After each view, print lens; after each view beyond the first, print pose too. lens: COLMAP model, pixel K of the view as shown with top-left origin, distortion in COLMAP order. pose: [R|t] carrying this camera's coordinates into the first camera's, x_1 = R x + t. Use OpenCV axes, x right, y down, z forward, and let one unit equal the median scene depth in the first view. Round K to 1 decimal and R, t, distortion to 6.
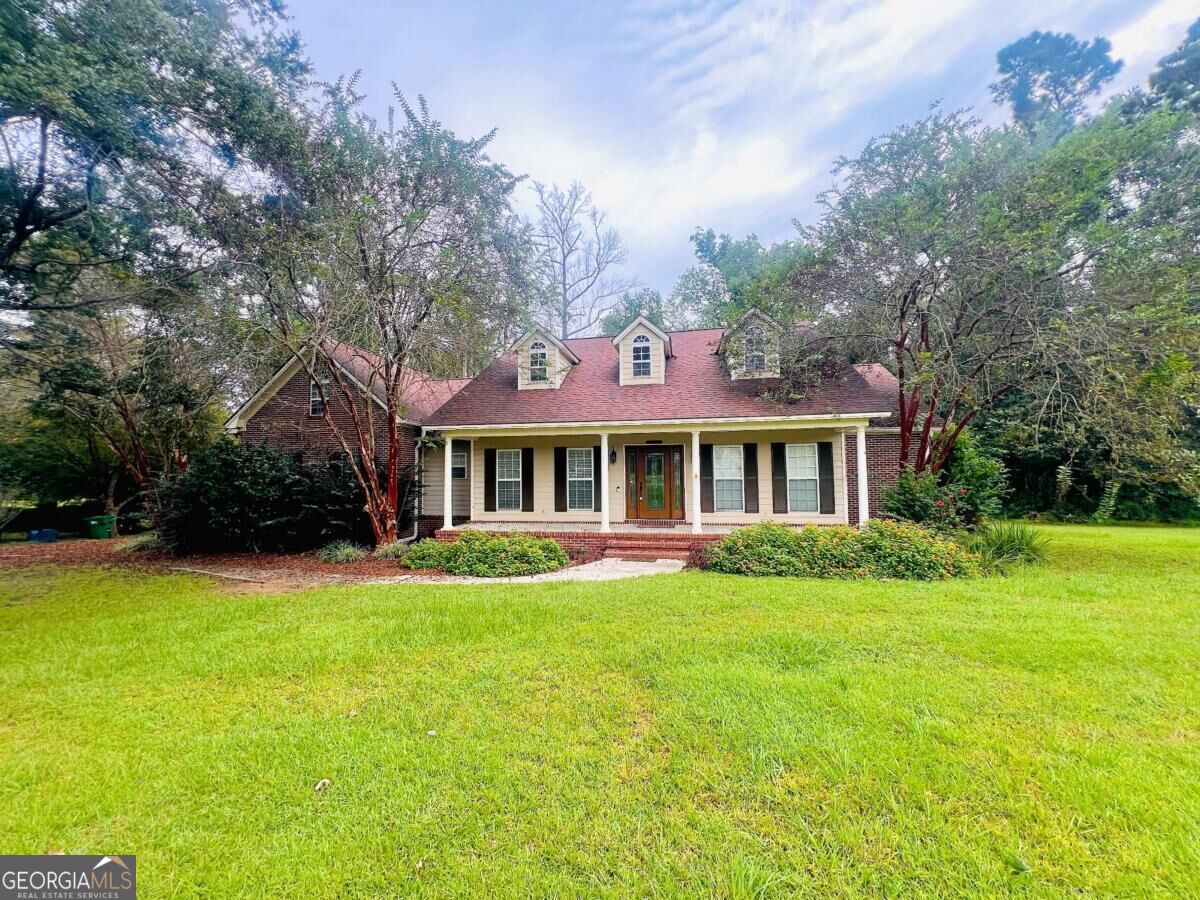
lens RADIAL K [[482.0, 0, 598.7], [0, 482.0, 447.7], [0, 0, 1]] dist [-0.000111, 0.000272]
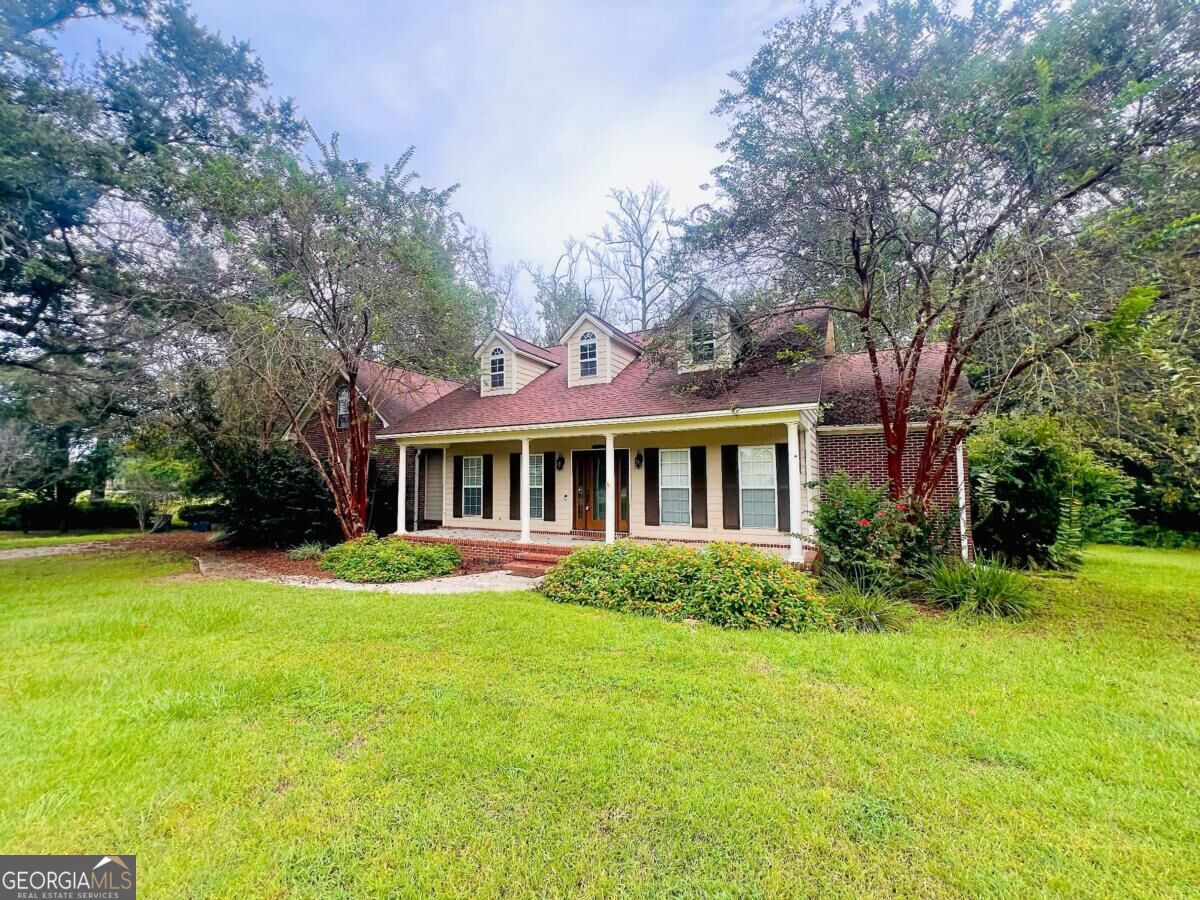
lens RADIAL K [[482.0, 0, 598.7], [0, 482.0, 447.7], [0, 0, 1]] dist [-0.000111, 0.000272]
pose [[0.954098, -0.015442, -0.299095, 0.383838], [0.011029, 0.999804, -0.016438, 0.005133], [0.299291, 0.012385, 0.954082, 0.122212]]
